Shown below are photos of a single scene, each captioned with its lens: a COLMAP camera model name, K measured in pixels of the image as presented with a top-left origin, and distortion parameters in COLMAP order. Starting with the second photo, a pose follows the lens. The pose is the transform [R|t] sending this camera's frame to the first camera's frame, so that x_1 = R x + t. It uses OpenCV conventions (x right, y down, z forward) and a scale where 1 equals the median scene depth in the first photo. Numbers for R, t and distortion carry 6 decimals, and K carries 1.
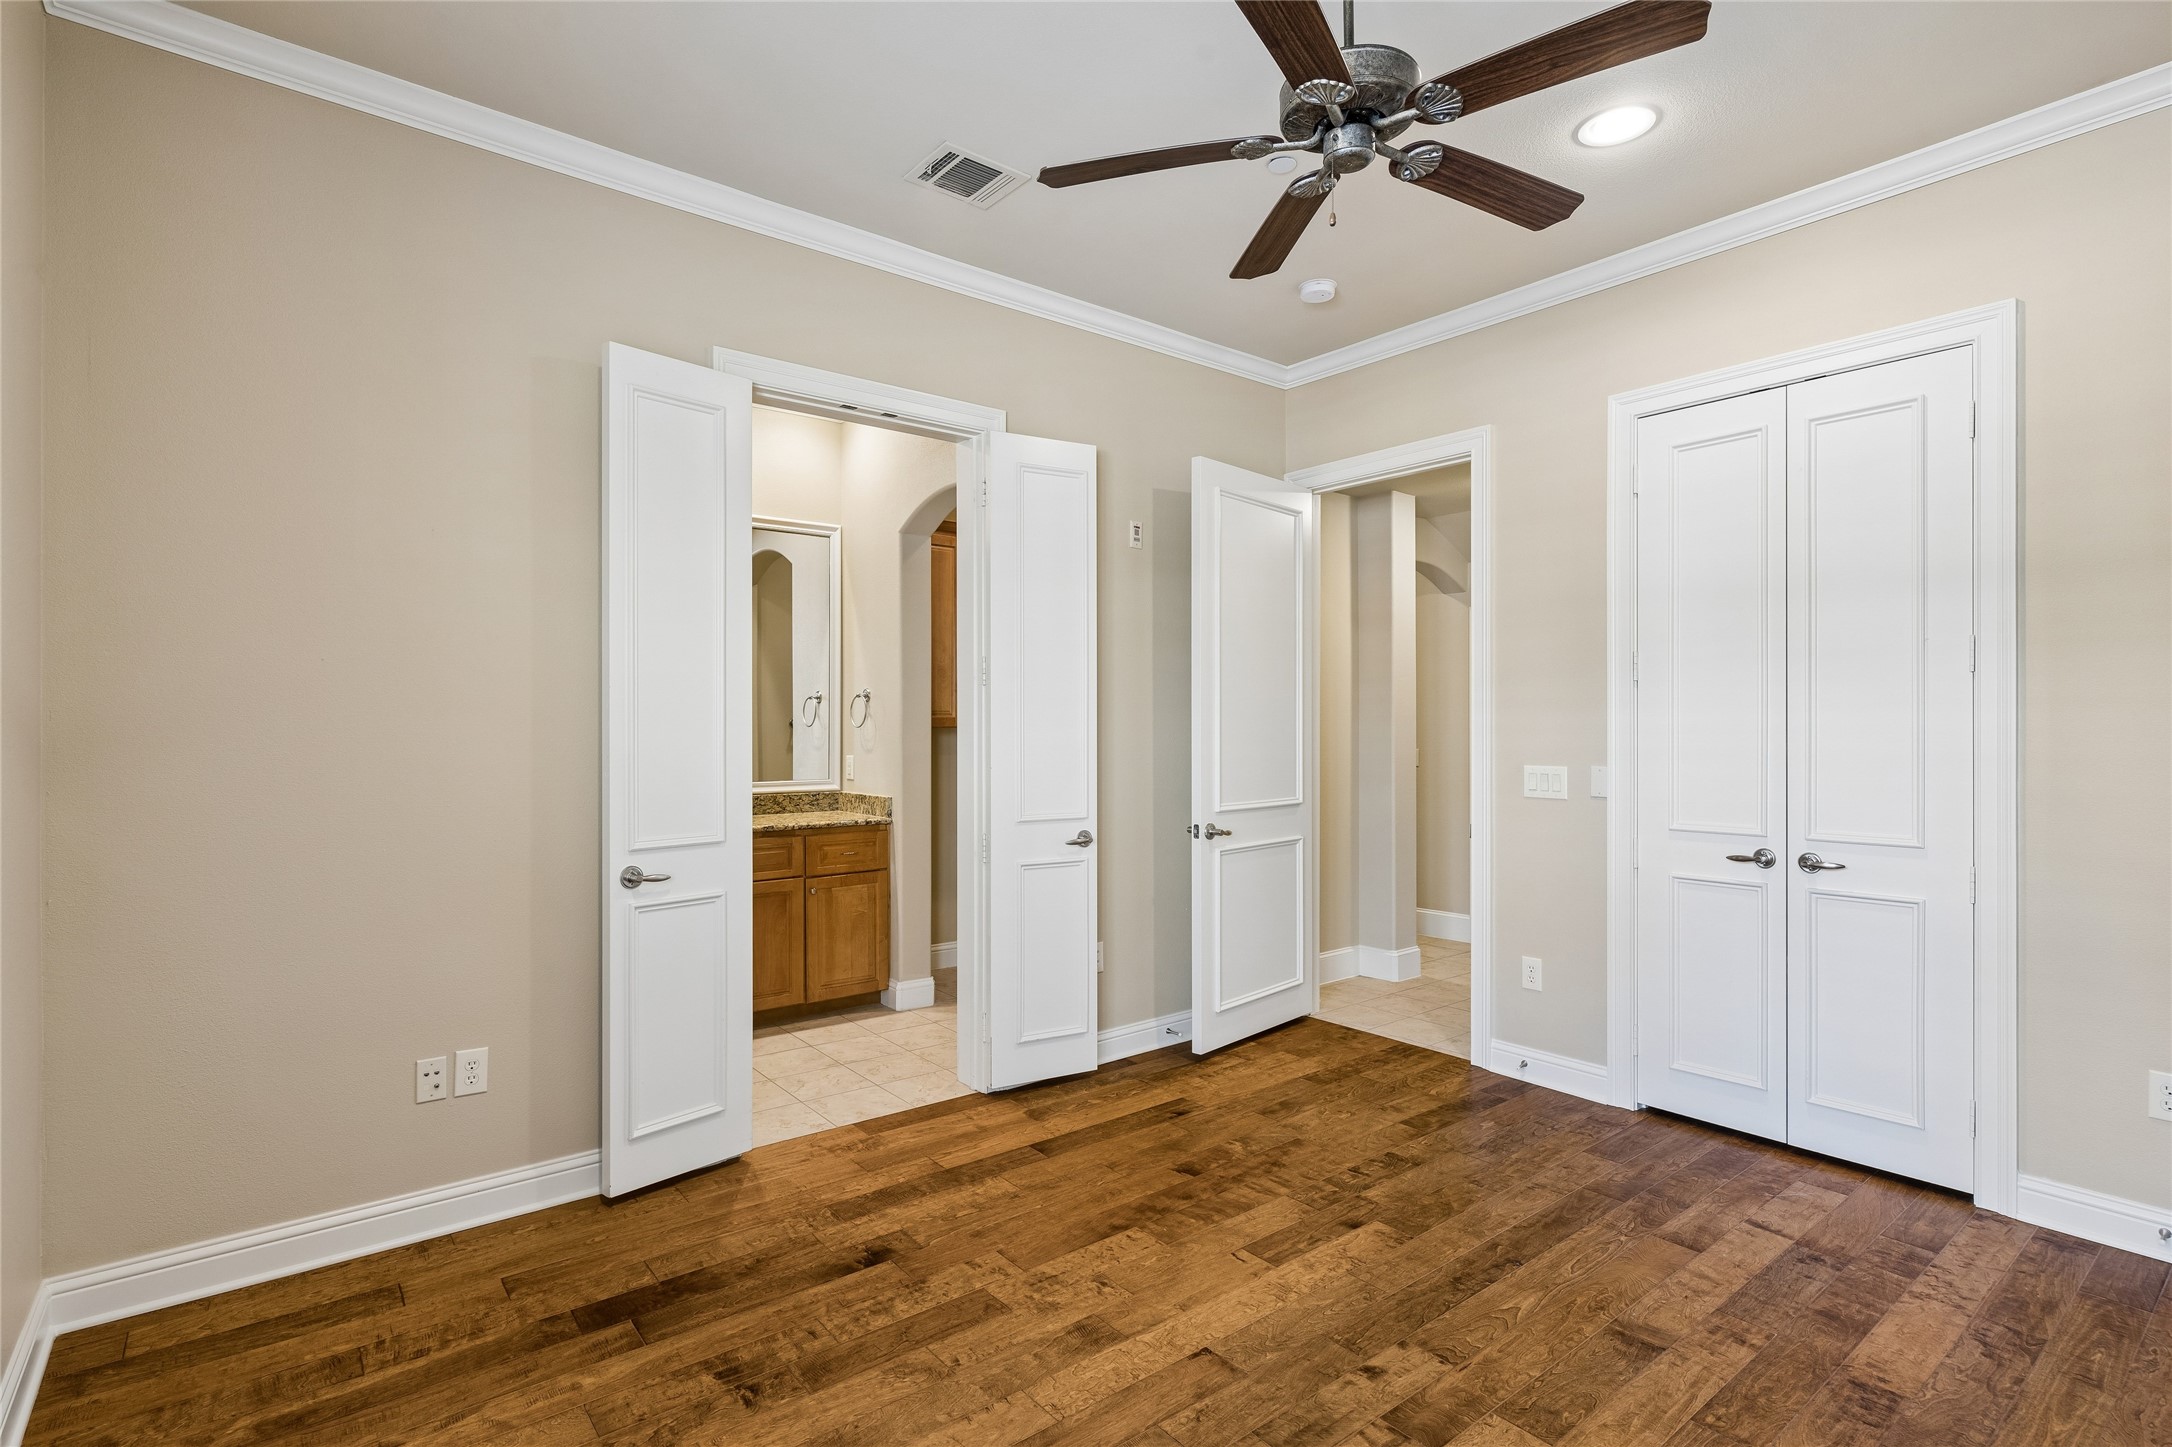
lens RADIAL K [[1040.2, 0, 1086.0], [0, 1040.2, 723.5], [0, 0, 1]] dist [0.000398, -0.000187]
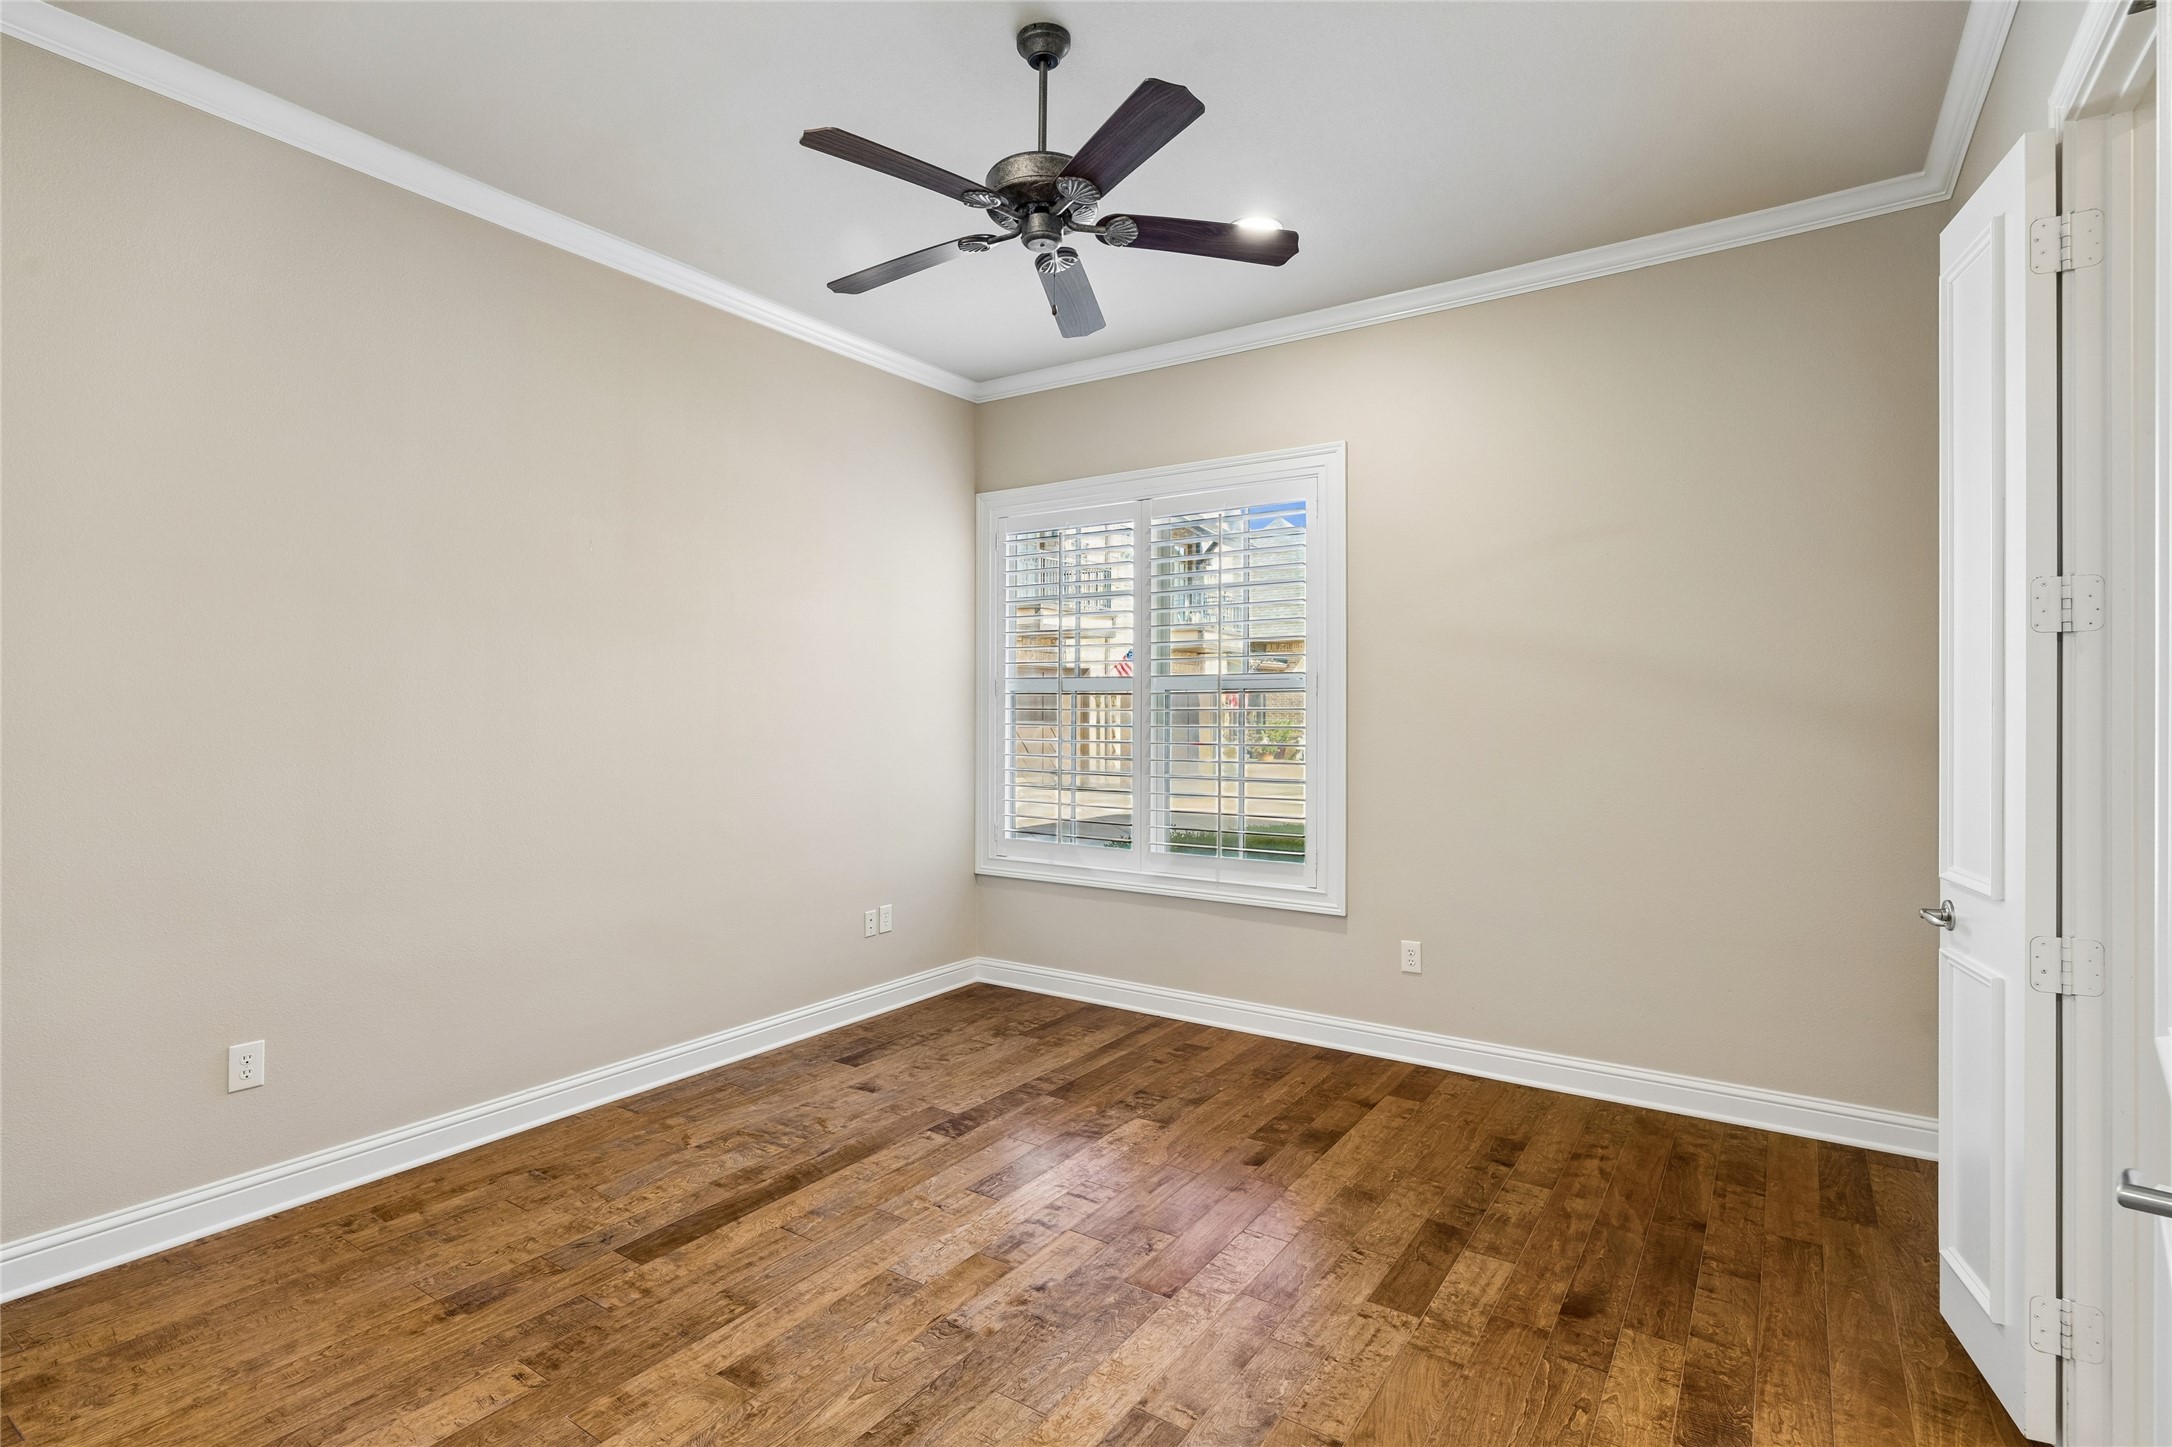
lens RADIAL K [[1040.2, 0, 1086.0], [0, 1040.2, 723.5], [0, 0, 1]] dist [0.000398, -0.000187]
pose [[-0.951413, -0.001513, -0.307915, 0.525599], [-0.002107, 0.999997, 0.001597, 0.007043], [0.307911, 0.002168, -0.951413, 1.982431]]
